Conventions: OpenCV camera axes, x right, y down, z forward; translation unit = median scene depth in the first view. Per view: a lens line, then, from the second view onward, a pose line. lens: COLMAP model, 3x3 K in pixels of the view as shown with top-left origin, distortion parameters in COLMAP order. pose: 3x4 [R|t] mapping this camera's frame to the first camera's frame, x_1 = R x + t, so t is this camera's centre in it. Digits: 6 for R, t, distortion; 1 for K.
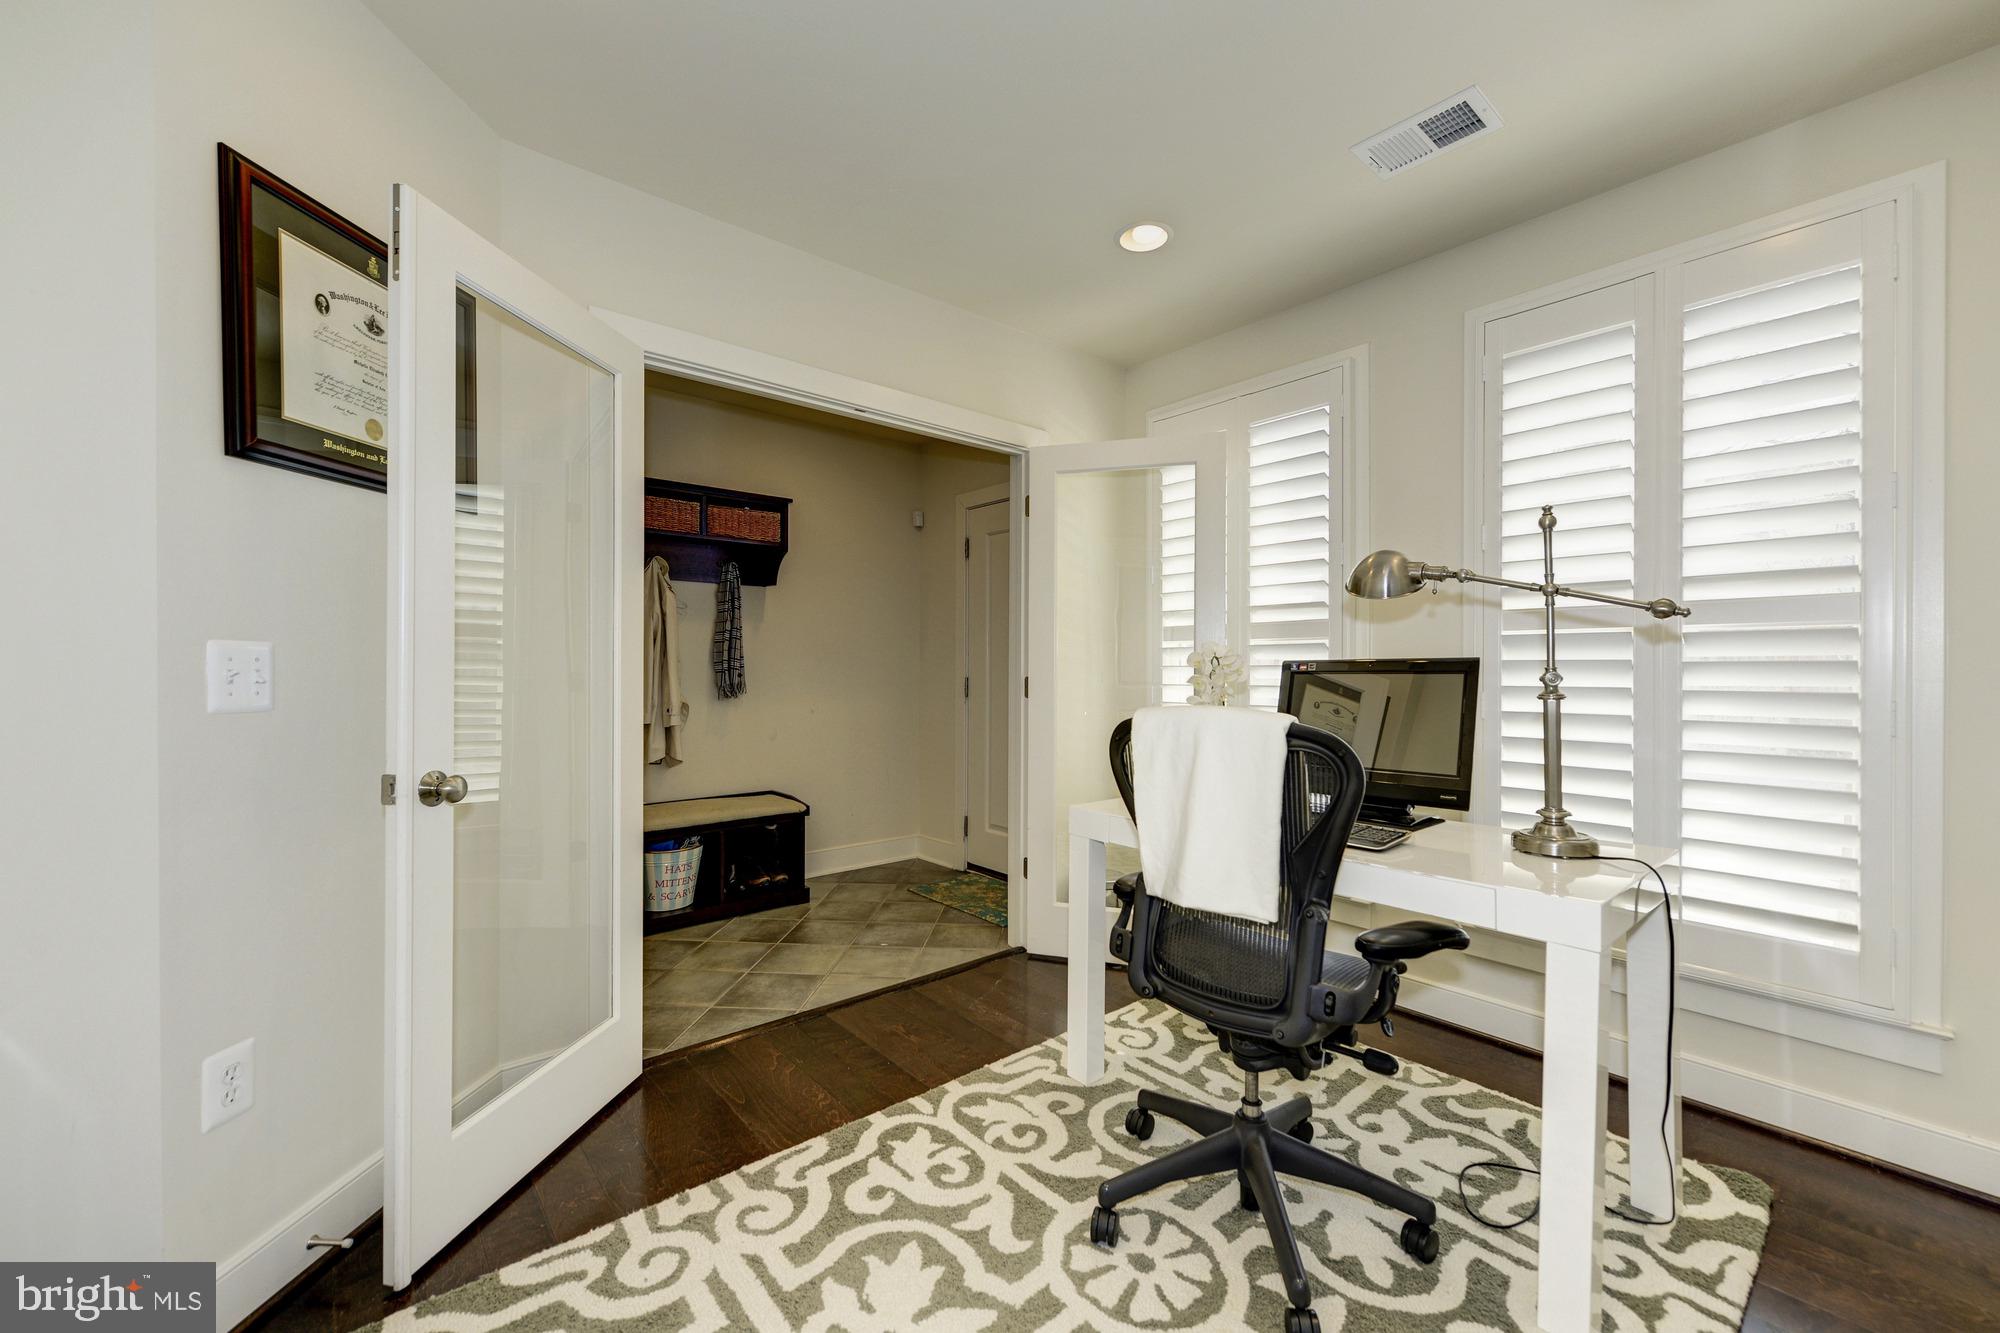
lens RADIAL K [[801.8, 0, 1008.3], [0, 801.8, 667.3], [0, 0, 1]] dist [0.001974, 0.000206]
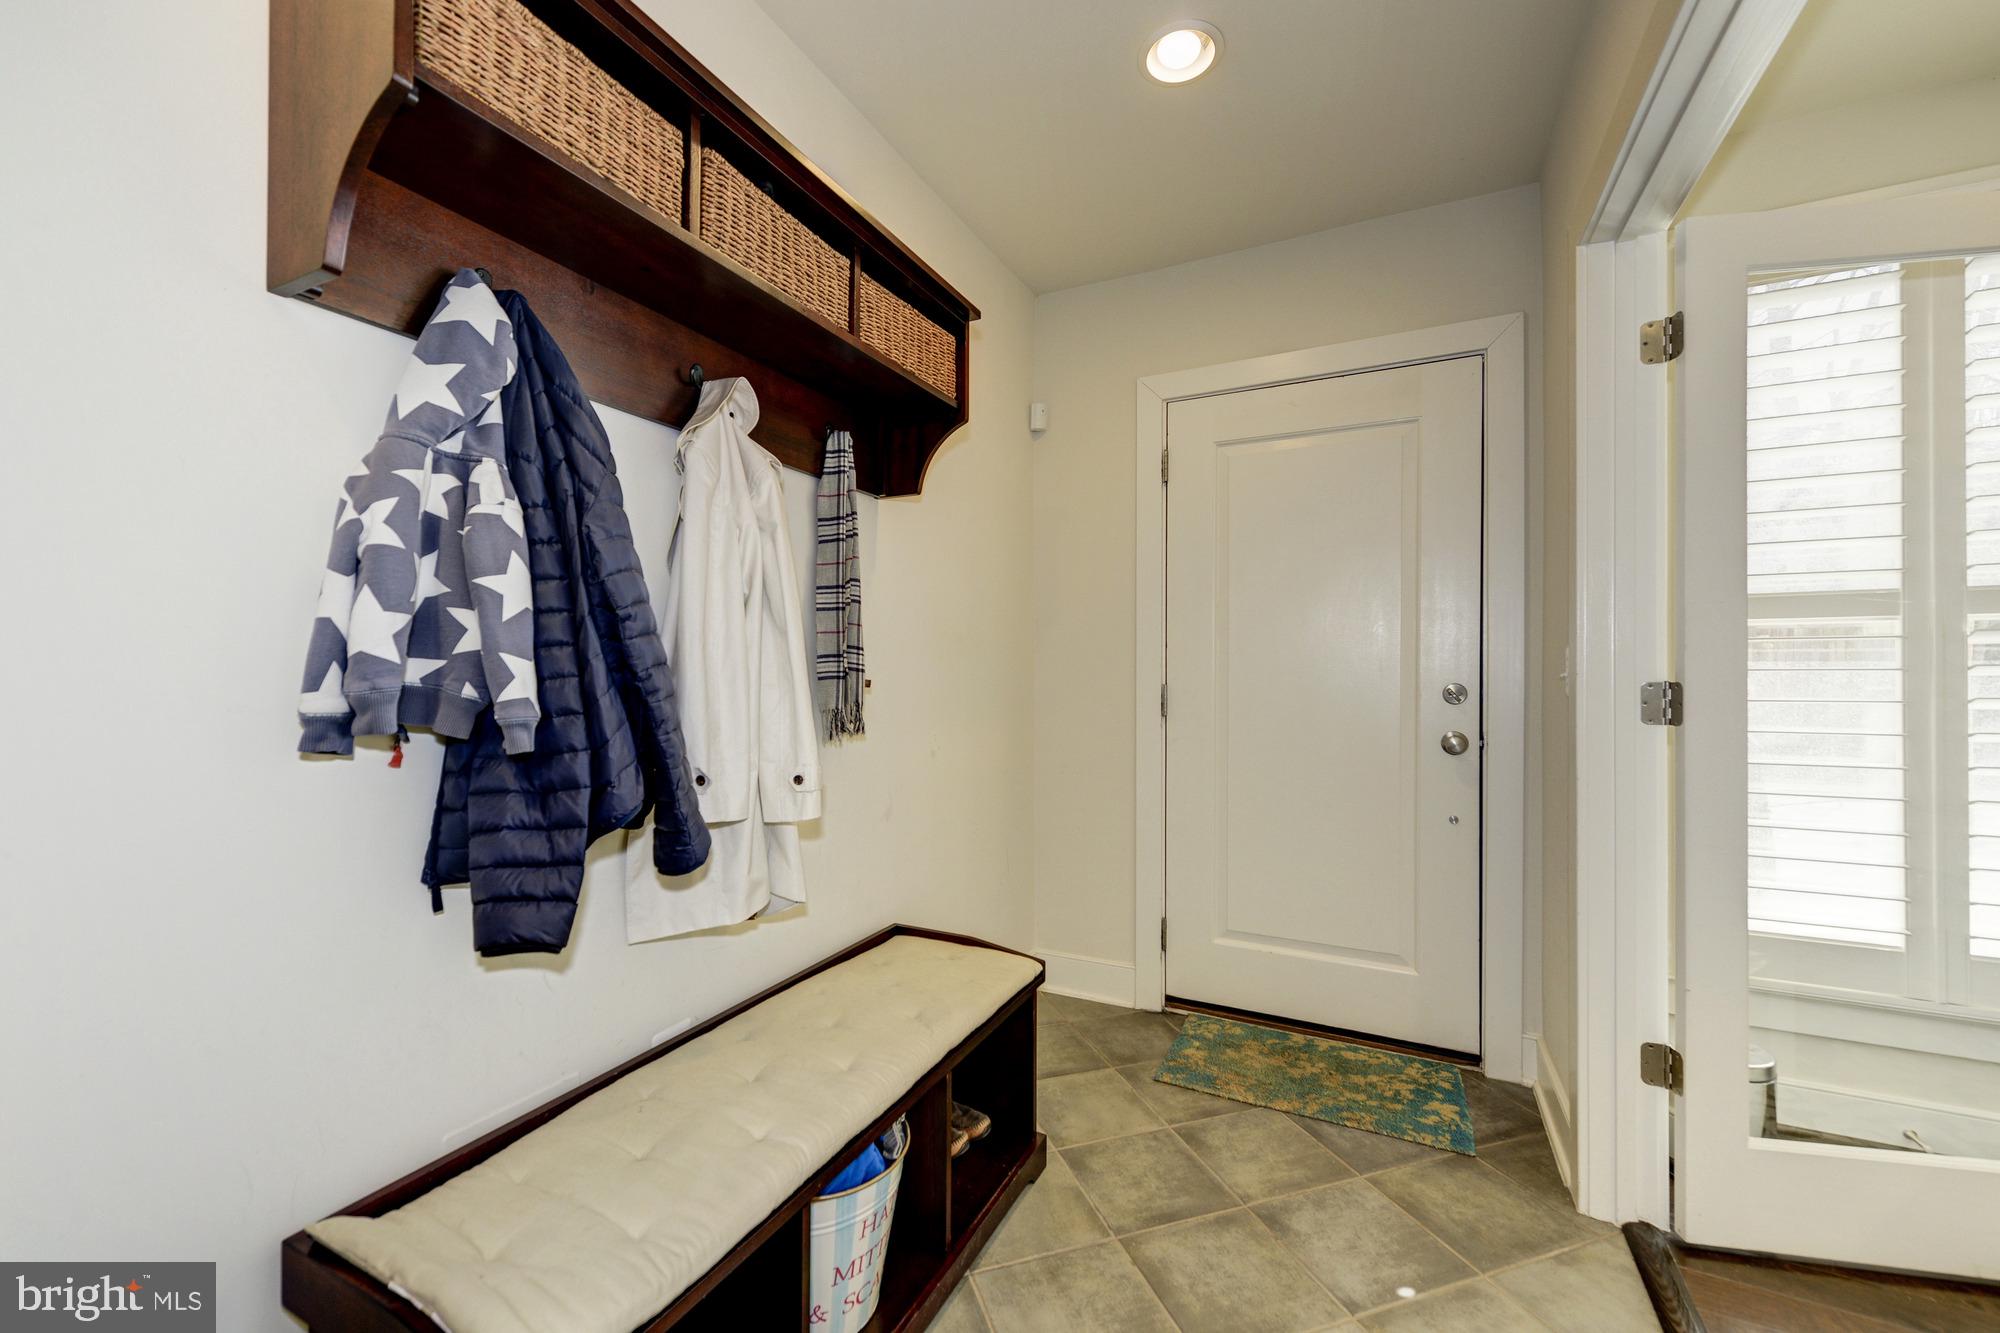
lens RADIAL K [[798.3, 0, 996.7], [0, 798.3, 677.3], [0, 0, 1]] dist [0.001663, 0.000215]
pose [[0.923087, -0.007987, 0.384507, -0.448362], [0.005478, 0.999956, 0.007620, 0.002263], [-0.384551, -0.004928, 0.923091, 0.574074]]
